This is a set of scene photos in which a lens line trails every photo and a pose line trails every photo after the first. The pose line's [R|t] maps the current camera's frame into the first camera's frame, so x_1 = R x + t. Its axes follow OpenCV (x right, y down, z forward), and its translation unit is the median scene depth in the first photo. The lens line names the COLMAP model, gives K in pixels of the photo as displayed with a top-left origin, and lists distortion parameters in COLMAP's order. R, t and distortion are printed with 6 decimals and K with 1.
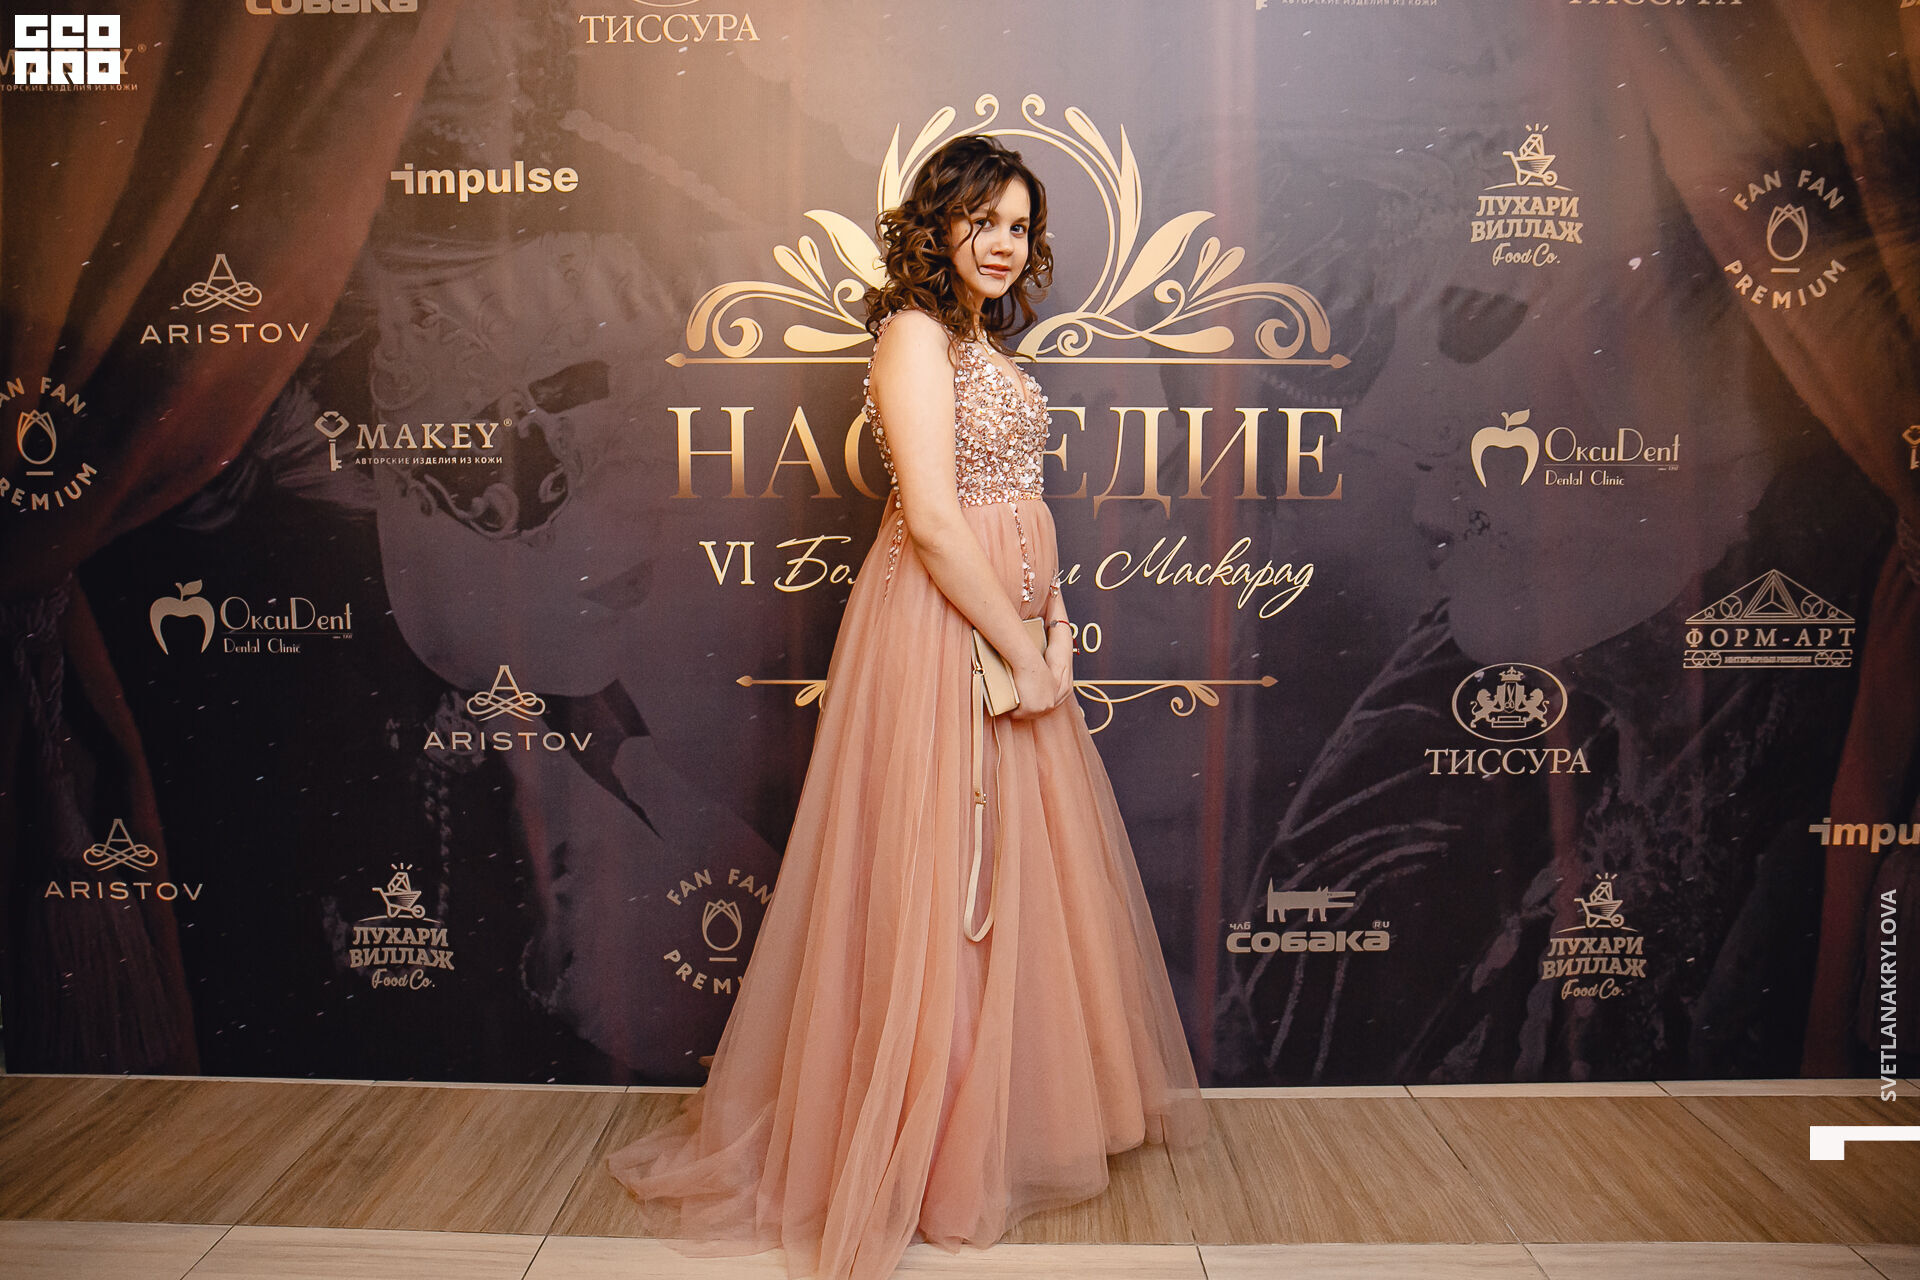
lens RADIAL K [[1341.2, 0, 931.2], [0, 1341.2, 639.5], [0, 0, 1]] dist [-0.114747, 0.085148]
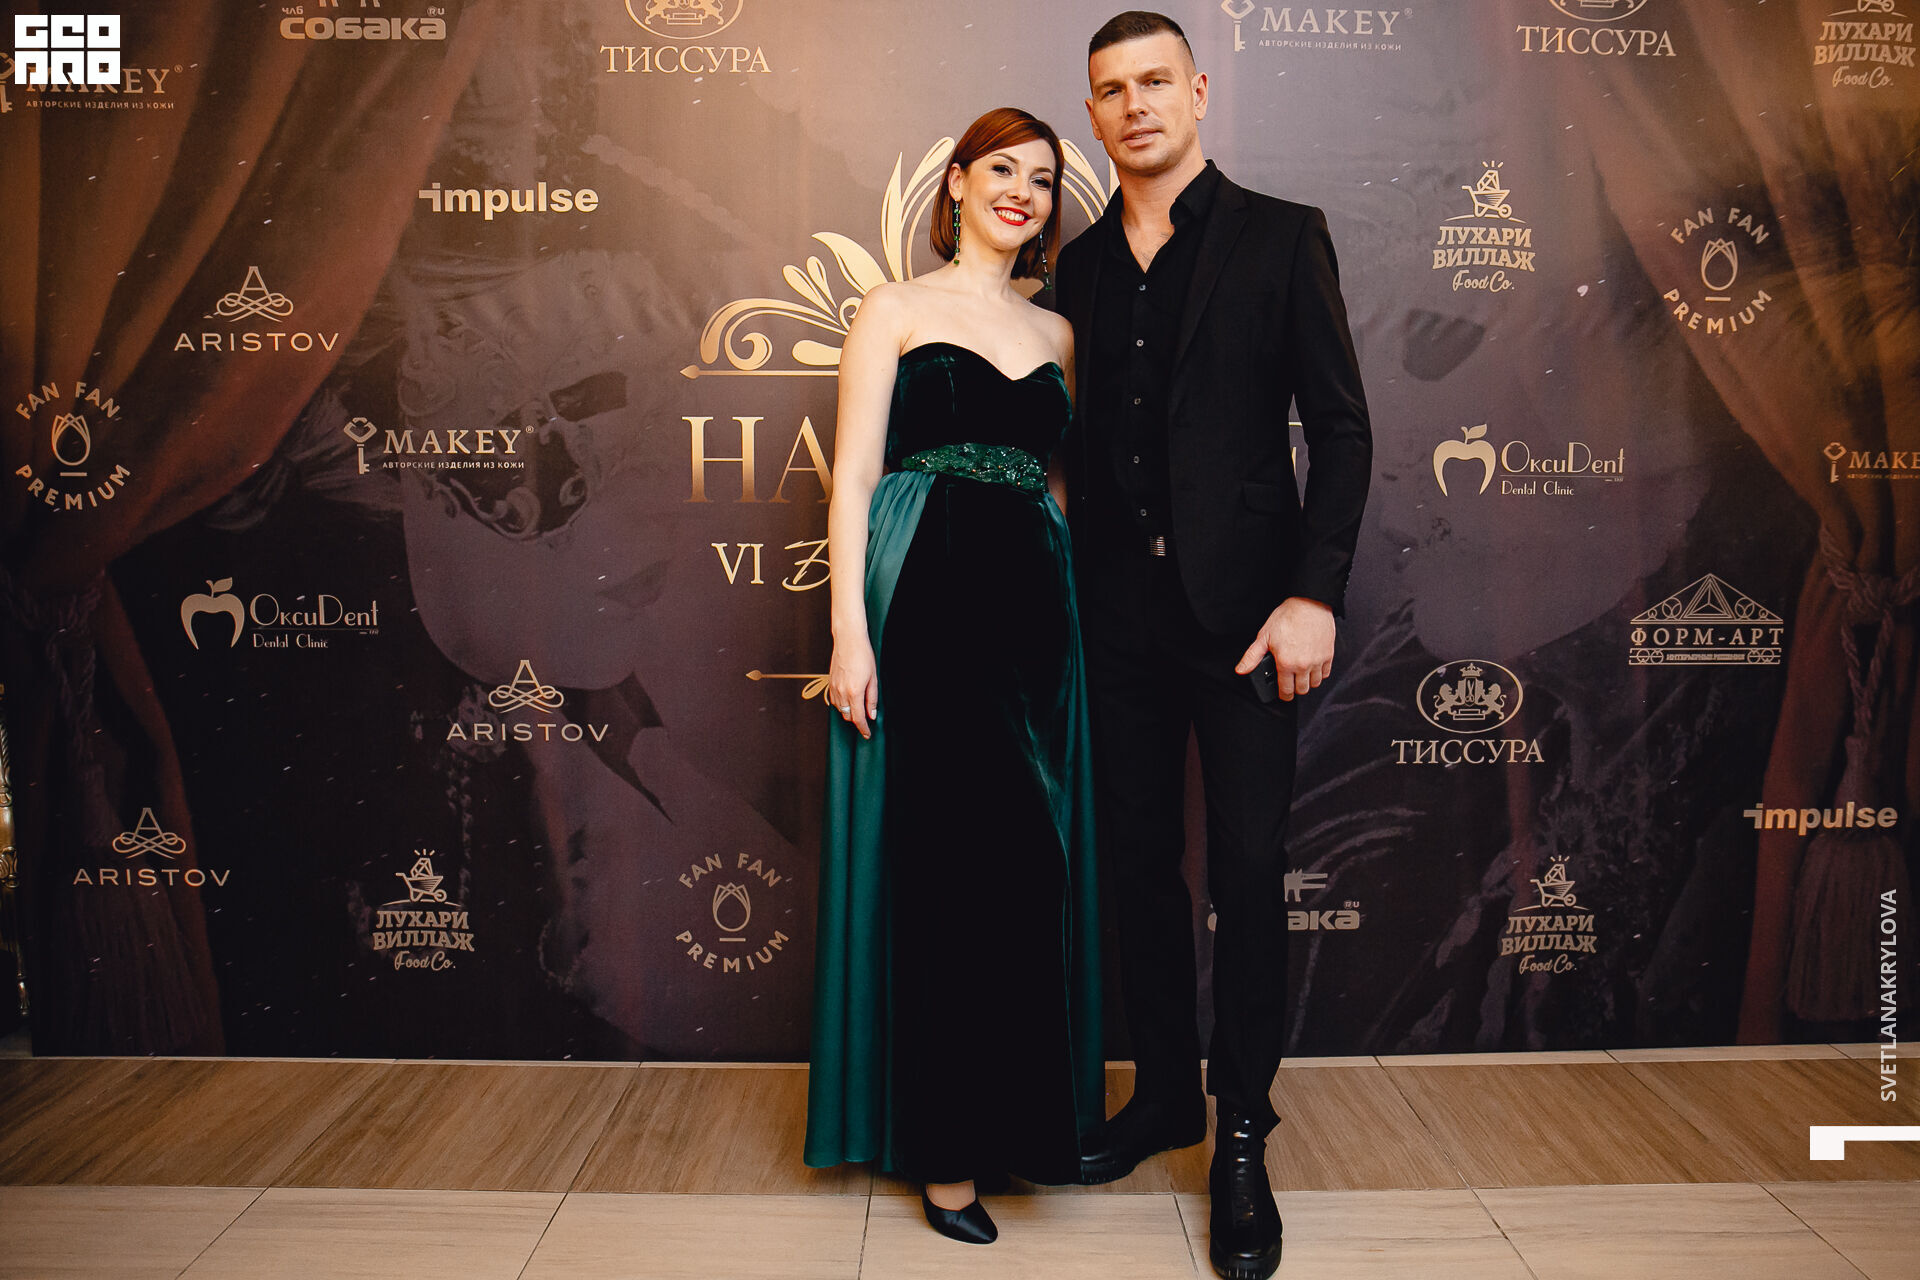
lens RADIAL K [[1354.8, 0, 991.6], [0, 1354.8, 643.3], [0, 0, 1]] dist [-0.113650, 0.082270]
pose [[0.999184, 0.002400, 0.040308, 0.005490], [-0.002178, 0.999982, -0.005551, 0.011461], [-0.040321, 0.005459, 0.999172, -0.076191]]
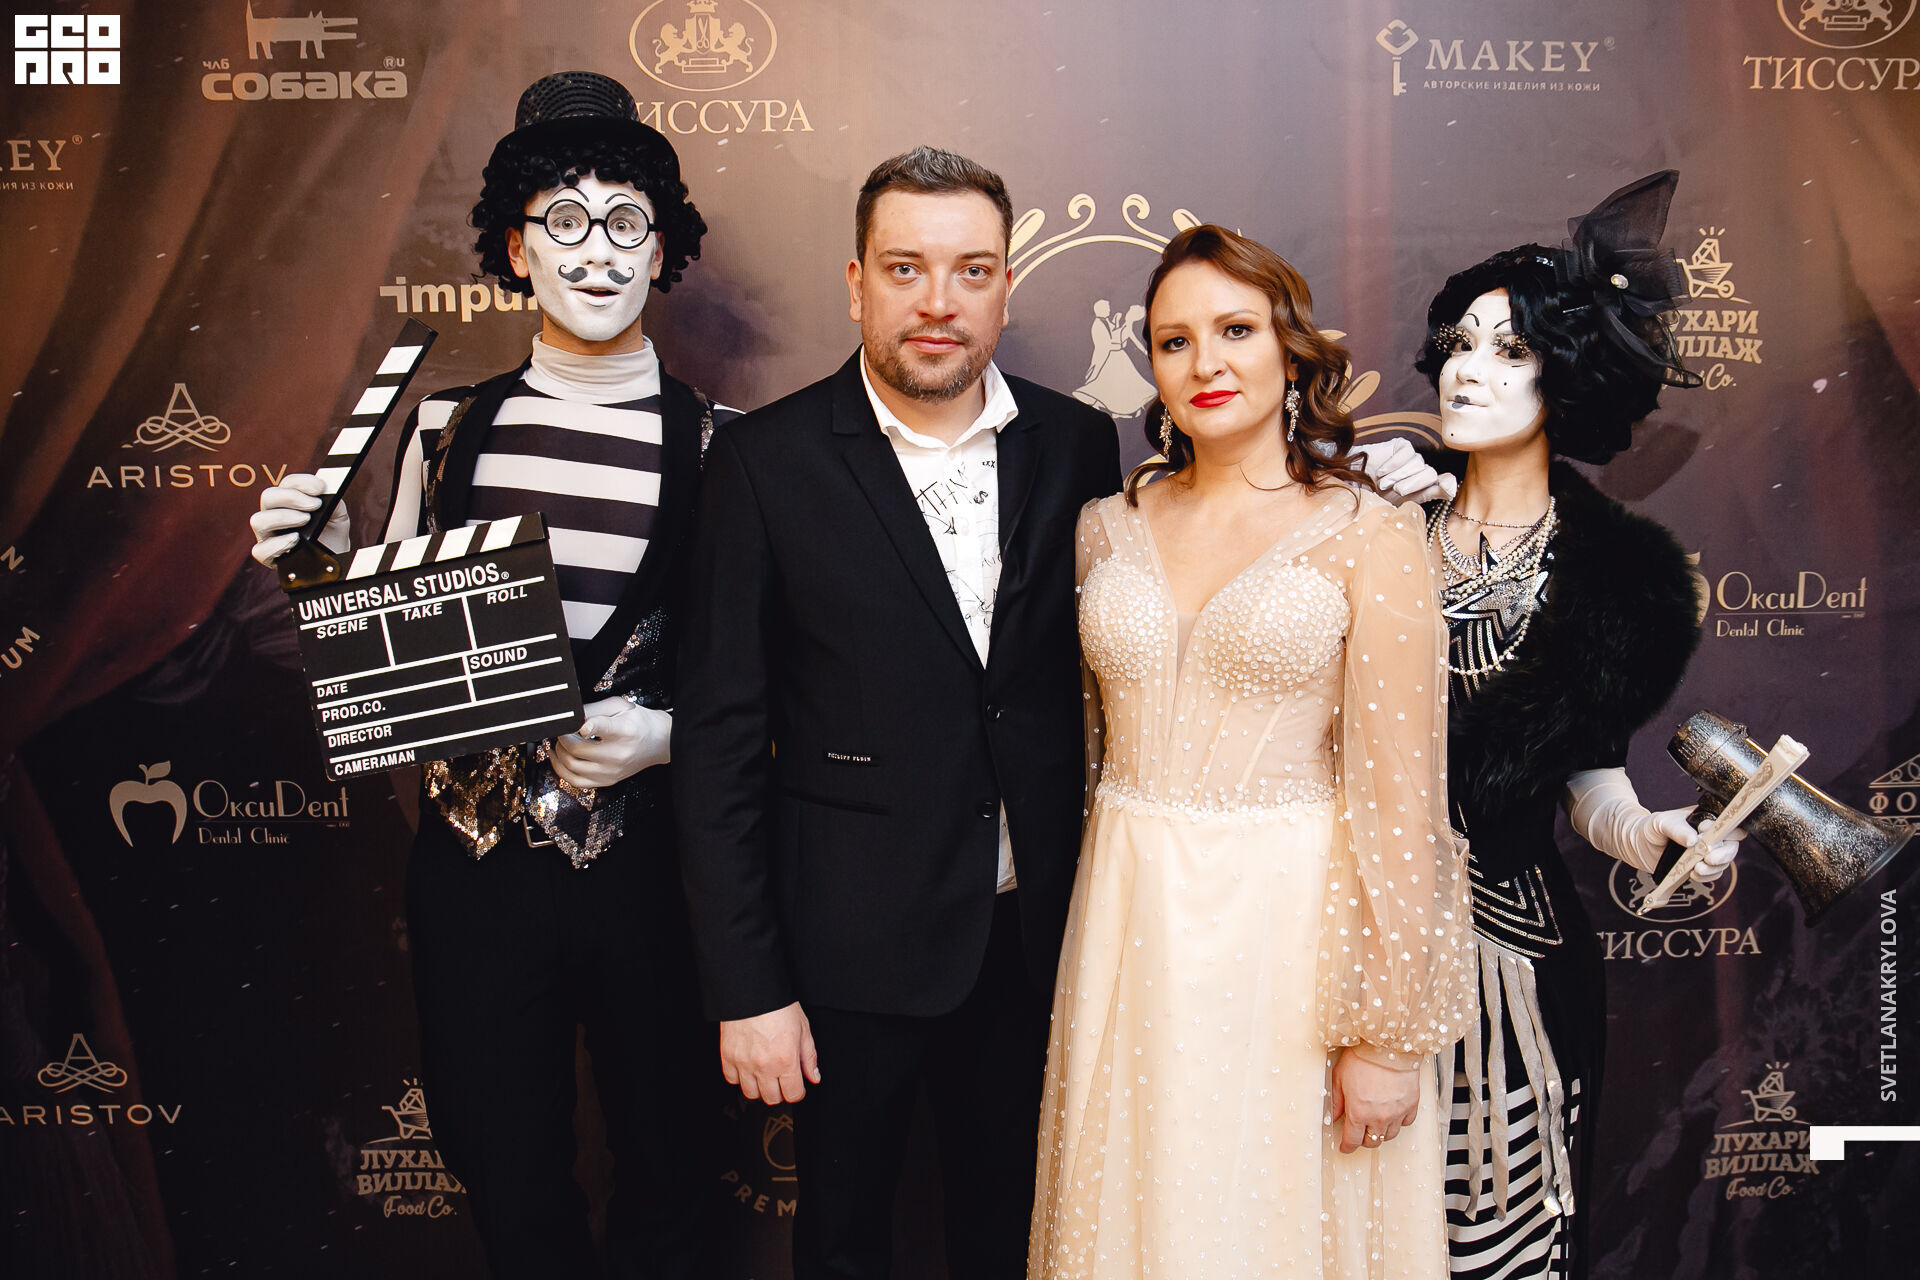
lens RADIAL K [[1346.9, 0, 1023.1], [0, 1346.9, 646.1], [0, 0, 1]] dist [-0.108711, 0.075141]
pose [[0.999520, -0.011459, 0.028789, -0.022490], [0.011105, 0.999861, 0.012443, -0.126318], [-0.028927, -0.012118, 0.999508, 0.129537]]
